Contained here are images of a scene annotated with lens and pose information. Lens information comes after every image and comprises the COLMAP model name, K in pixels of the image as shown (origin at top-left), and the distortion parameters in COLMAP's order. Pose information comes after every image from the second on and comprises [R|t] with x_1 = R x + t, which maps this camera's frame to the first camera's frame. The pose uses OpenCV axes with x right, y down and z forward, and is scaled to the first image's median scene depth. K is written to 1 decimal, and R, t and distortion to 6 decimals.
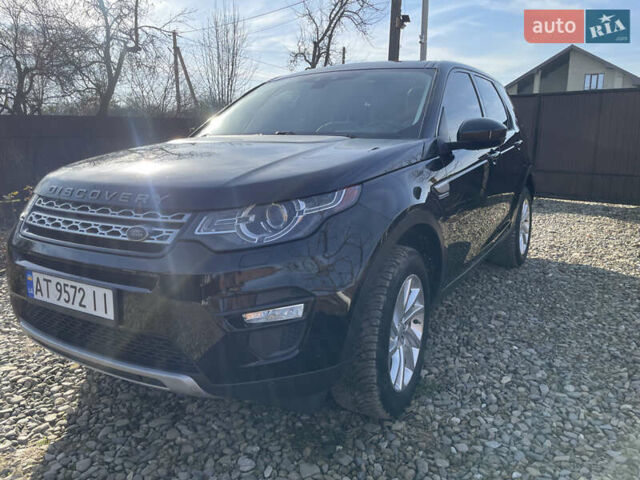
lens RADIAL K [[485.7, 0, 320.0], [0, 485.7, 240.0], [0, 0, 1]] dist [0.077310, -0.104186]
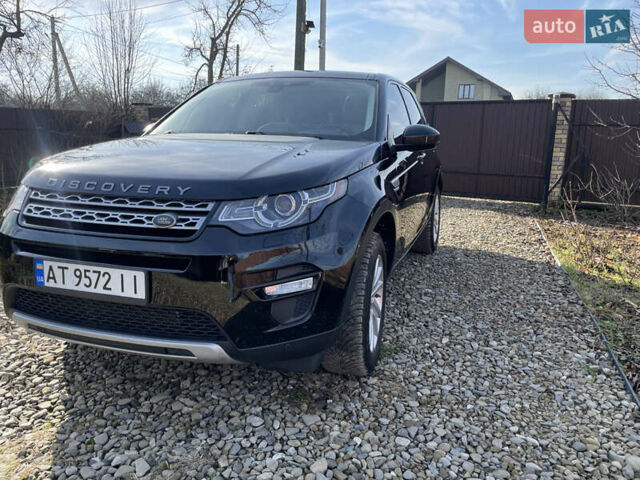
lens RADIAL K [[485.4, 0, 322.8], [0, 485.4, 240.7], [0, 0, 1]] dist [0.084812, -0.107778]
pose [[0.974876, -0.022999, 0.221557, -0.200319], [0.022280, 0.999735, 0.005745, 0.024867], [-0.221631, -0.000664, 0.975130, -0.129130]]
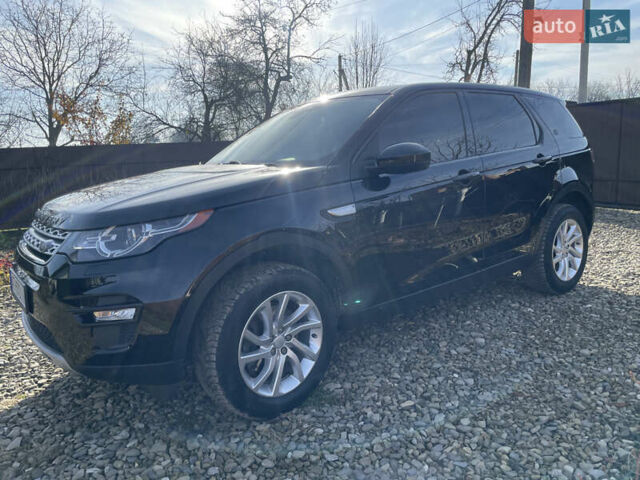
lens RADIAL K [[485.4, 0, 322.8], [0, 485.4, 240.7], [0, 0, 1]] dist [0.084812, -0.107778]
pose [[0.936824, 0.028158, -0.348666, 0.613089], [-0.036004, 0.999223, -0.016042, -0.026535], [0.347943, 0.027582, 0.937110, -0.001534]]
